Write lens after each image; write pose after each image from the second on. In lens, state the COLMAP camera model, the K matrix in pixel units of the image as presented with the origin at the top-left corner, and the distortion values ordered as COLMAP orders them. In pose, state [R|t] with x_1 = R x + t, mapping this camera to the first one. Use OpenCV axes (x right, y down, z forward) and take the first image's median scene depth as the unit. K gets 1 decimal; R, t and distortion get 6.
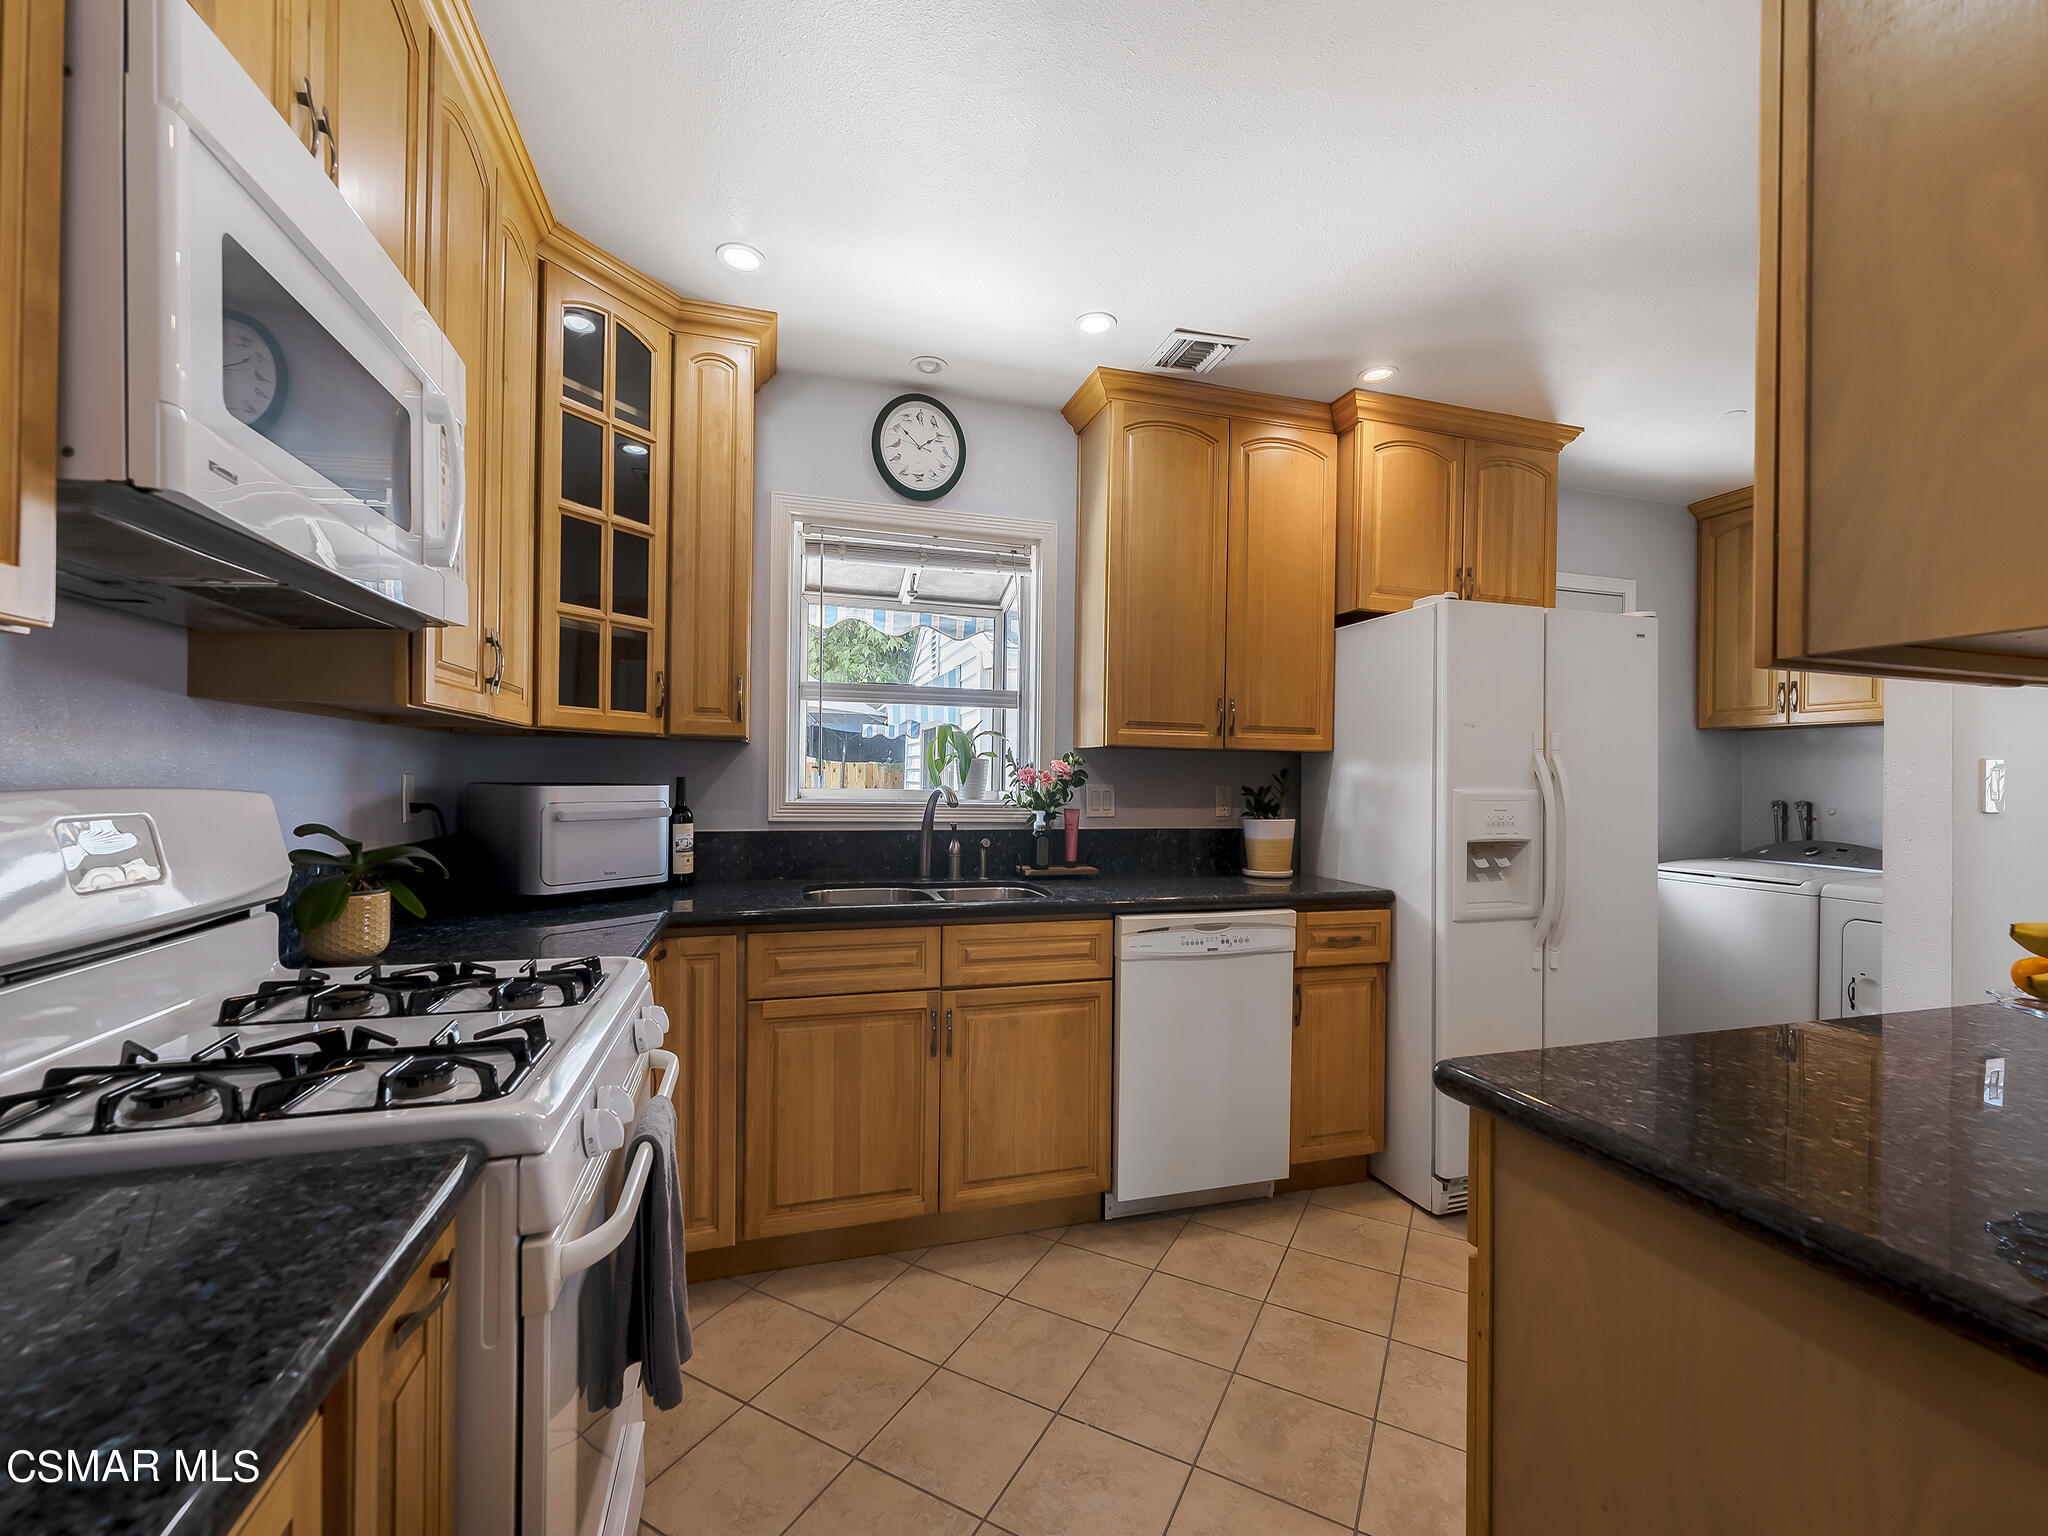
lens RADIAL K [[845.7, 0, 1021.3], [0, 845.7, 781.9], [0, 0, 1]] dist [-0.000185, -0.000170]
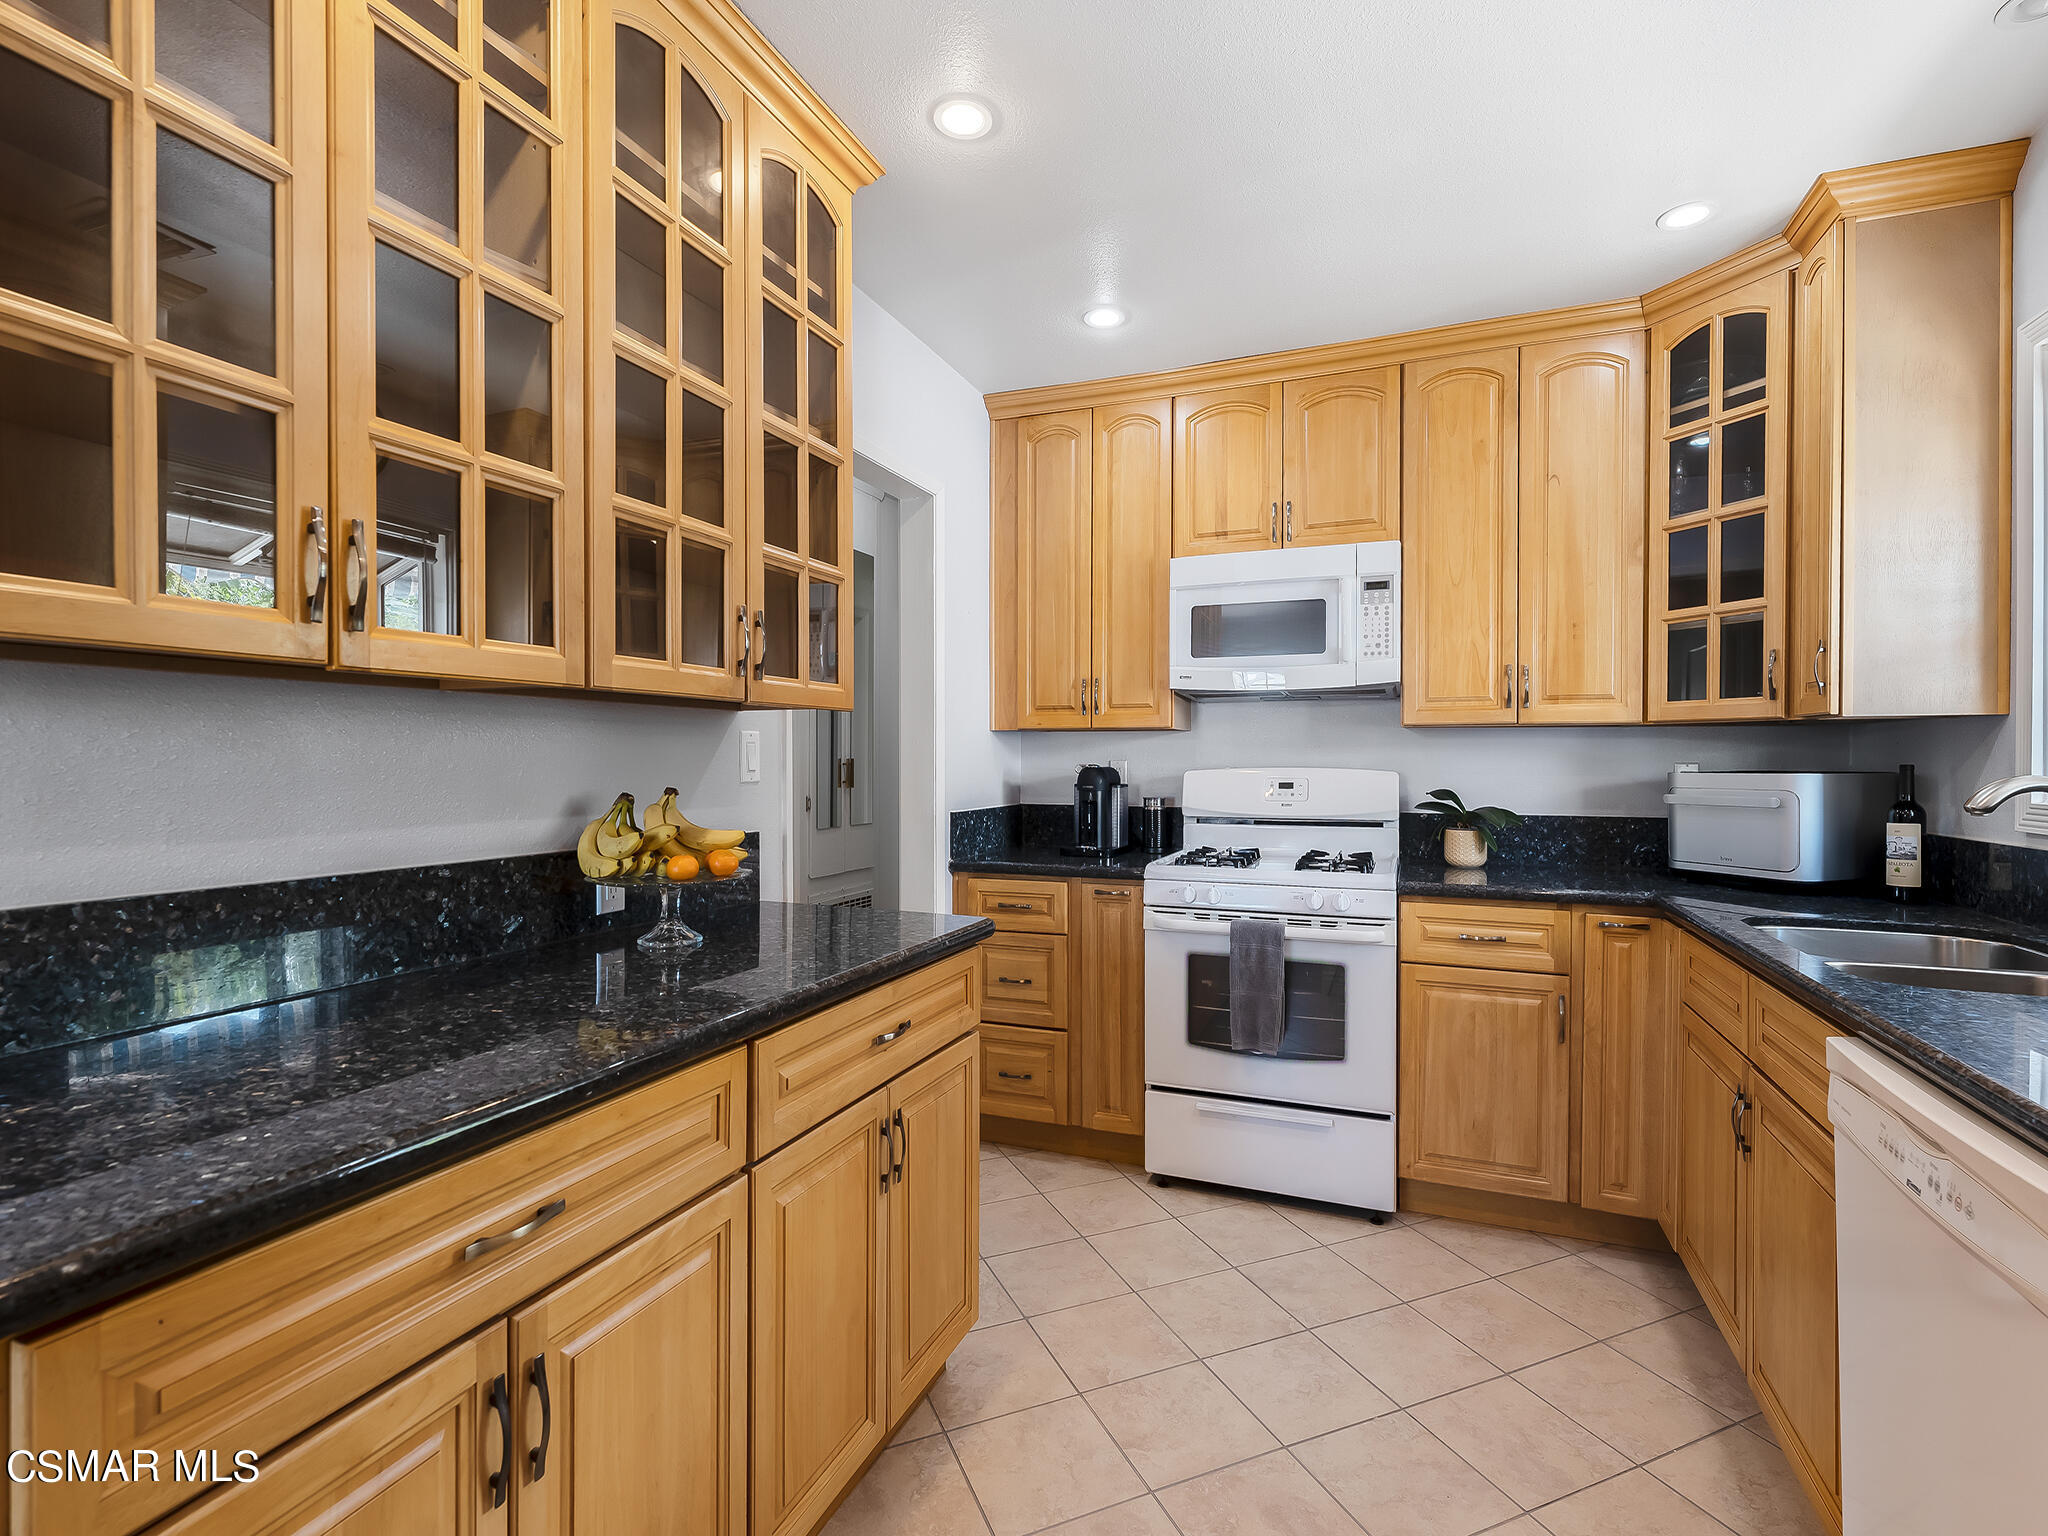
lens RADIAL K [[944.2, 0, 1033.8], [0, 944.2, 767.6], [0, 0, 1]] dist [-0.000205, -0.000212]
pose [[-0.613688, -0.005643, -0.789528, 0.847939], [-0.011622, 0.999931, 0.001887, 0.004777], [0.789463, 0.010334, -0.613711, 0.957462]]
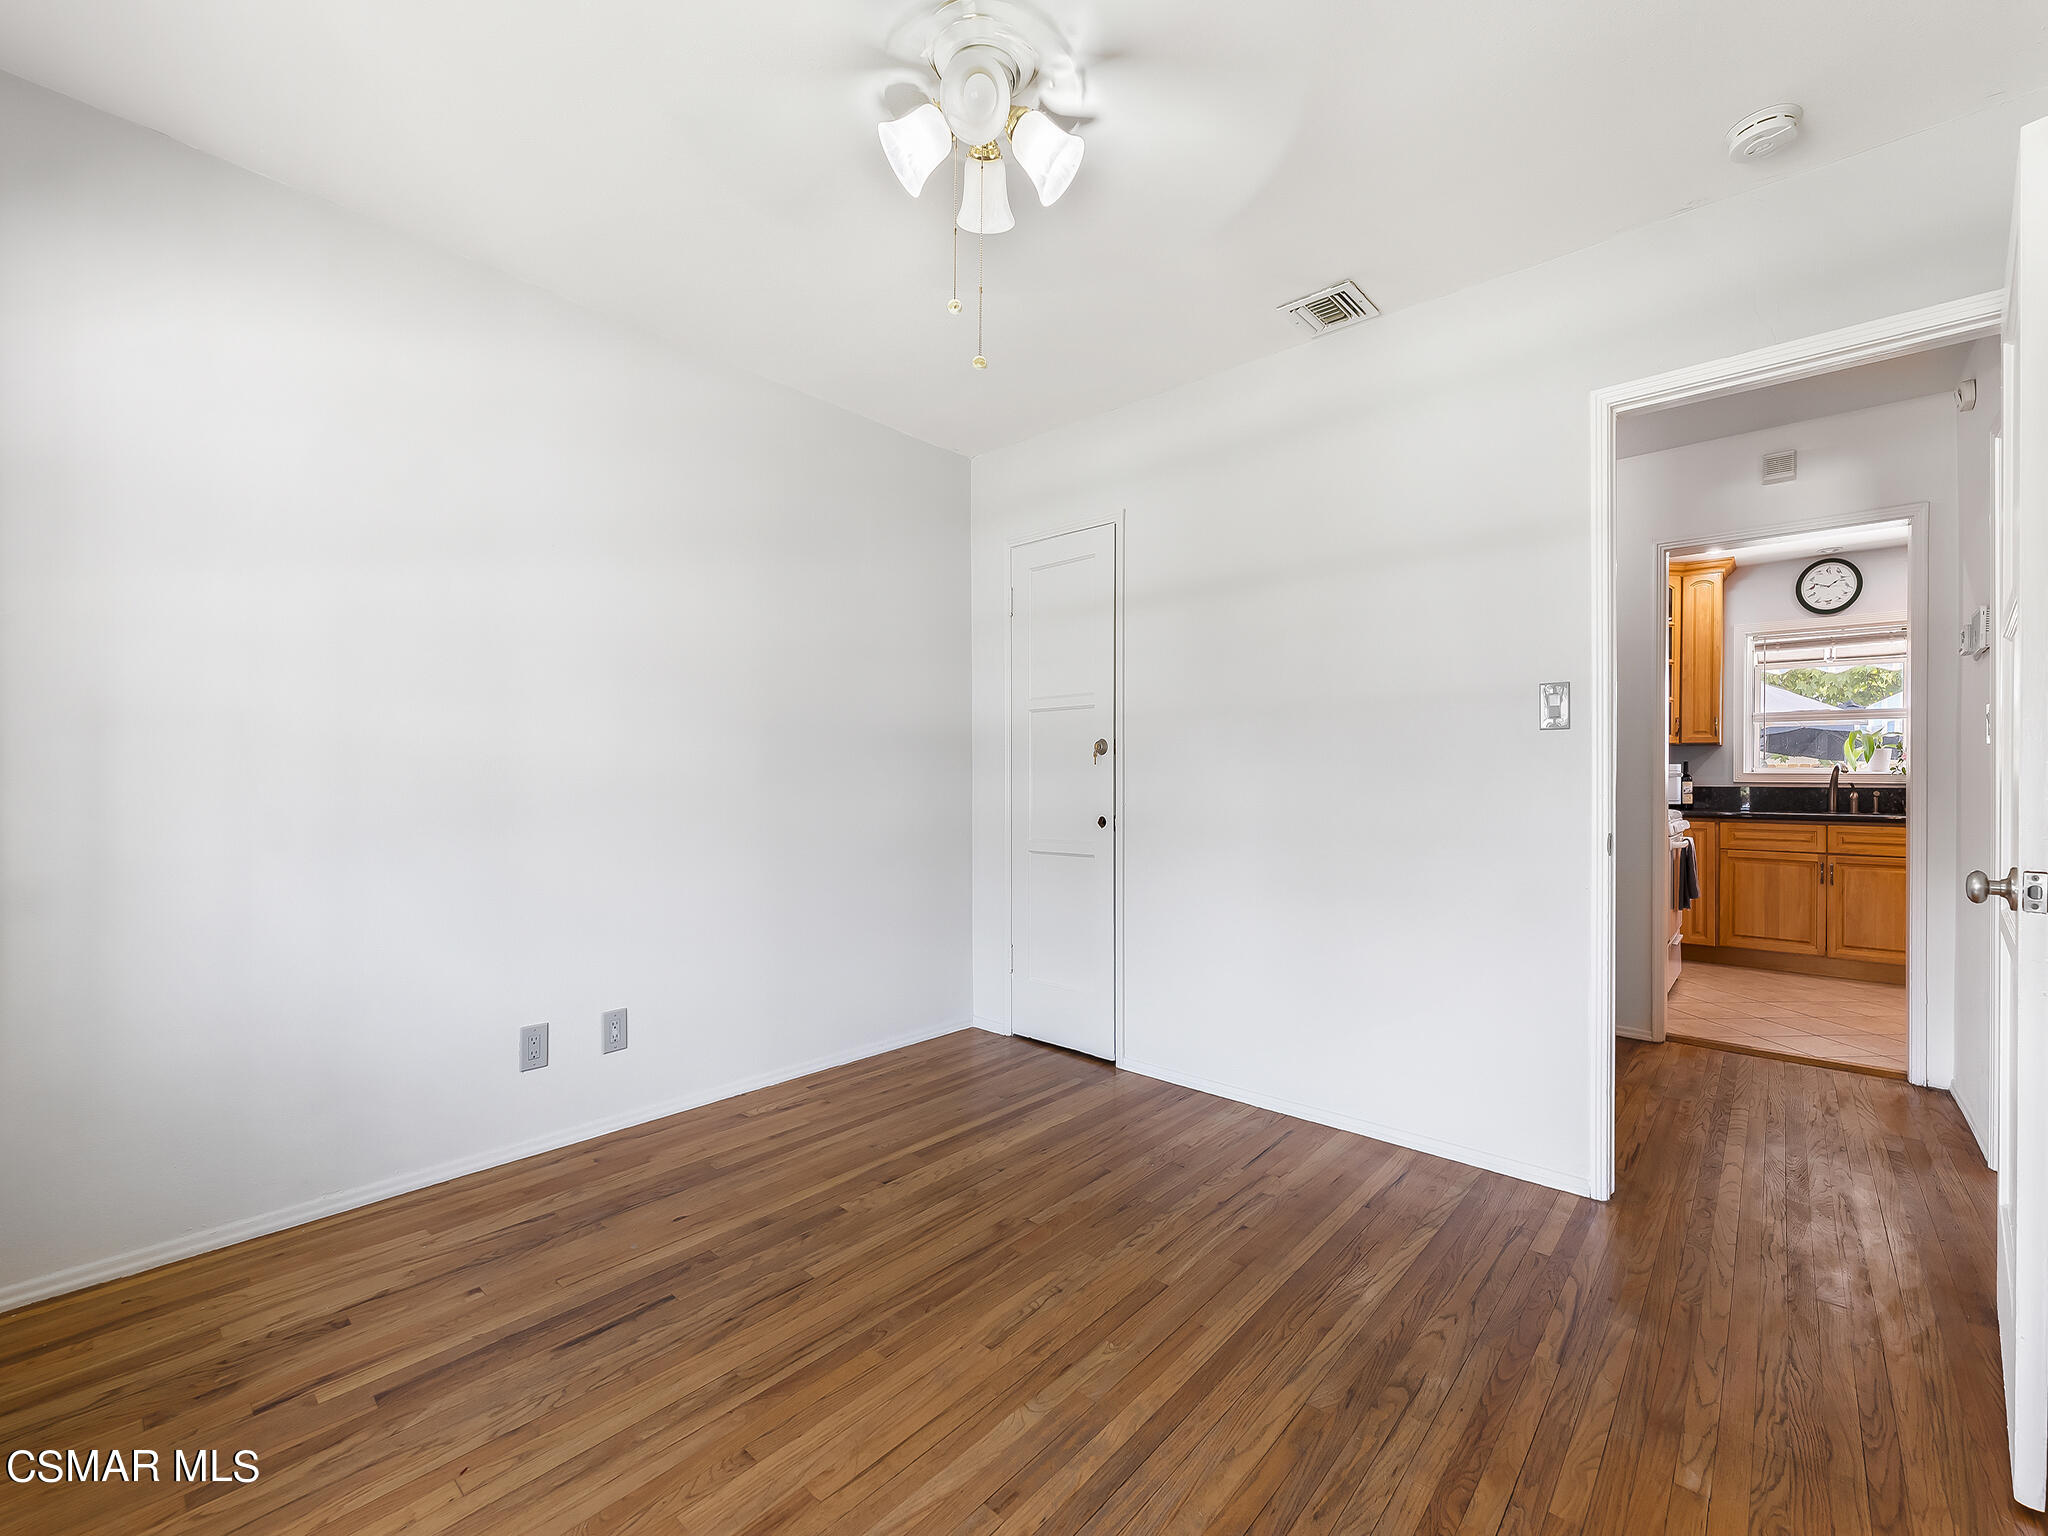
lens RADIAL K [[848.2, 0, 1060.8], [0, 848.2, 773.4], [0, 0, 1]] dist [-0.000638, -0.000565]
pose [[0.546998, -0.011466, -0.837055, 0.626838], [-0.004042, 0.999858, -0.016338, 0.075936], [0.837124, 0.012320, 0.546874, -1.769984]]
